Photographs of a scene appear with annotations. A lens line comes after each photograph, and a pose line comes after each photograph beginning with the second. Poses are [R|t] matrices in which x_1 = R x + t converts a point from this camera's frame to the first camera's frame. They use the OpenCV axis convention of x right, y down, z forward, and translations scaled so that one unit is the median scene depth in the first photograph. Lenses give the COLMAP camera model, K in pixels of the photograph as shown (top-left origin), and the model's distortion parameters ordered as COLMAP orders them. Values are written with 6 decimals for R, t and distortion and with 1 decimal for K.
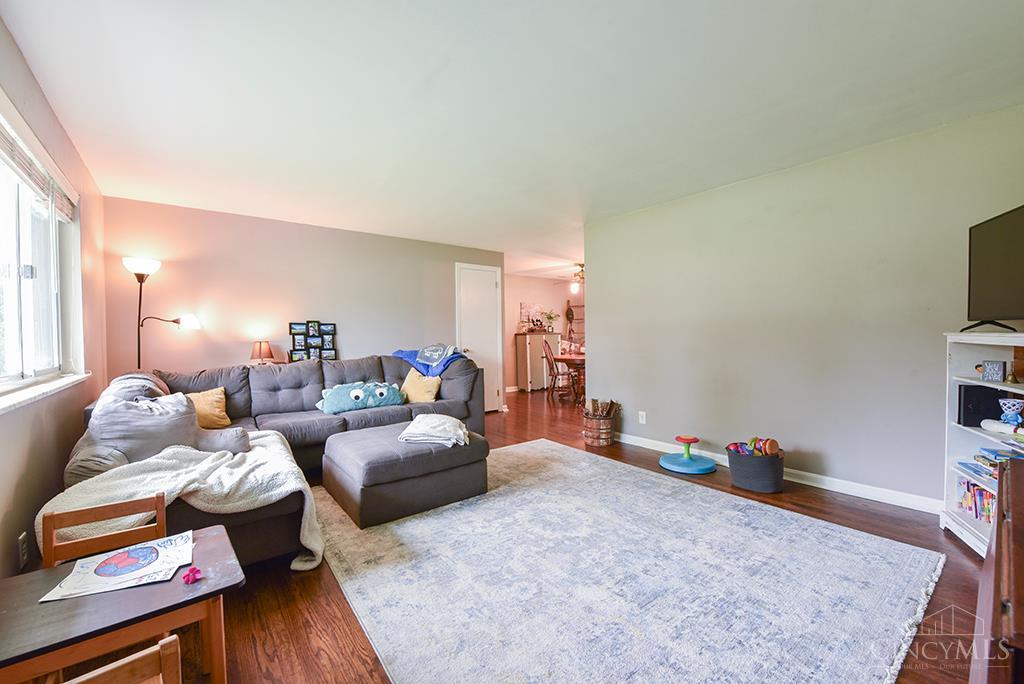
lens RADIAL K [[411.5, 0, 518.3], [0, 411.5, 342.3], [0, 0, 1]] dist [-0.012833, -0.002315]
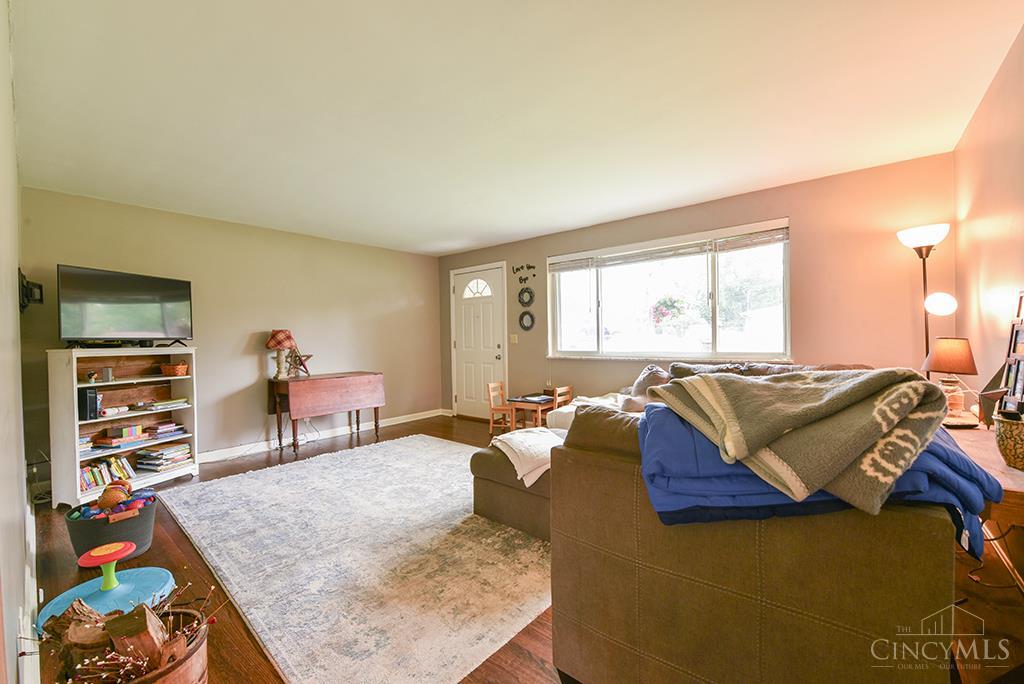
lens RADIAL K [[411.5, 0, 511.3], [0, 411.5, 339.1], [0, 0, 1]] dist [-0.012833, -0.002315]
pose [[-0.983029, 0.032086, -0.180623, -0.005225], [0.028139, 0.999307, 0.024376, -0.038792], [0.181280, 0.018880, -0.983250, 1.952140]]
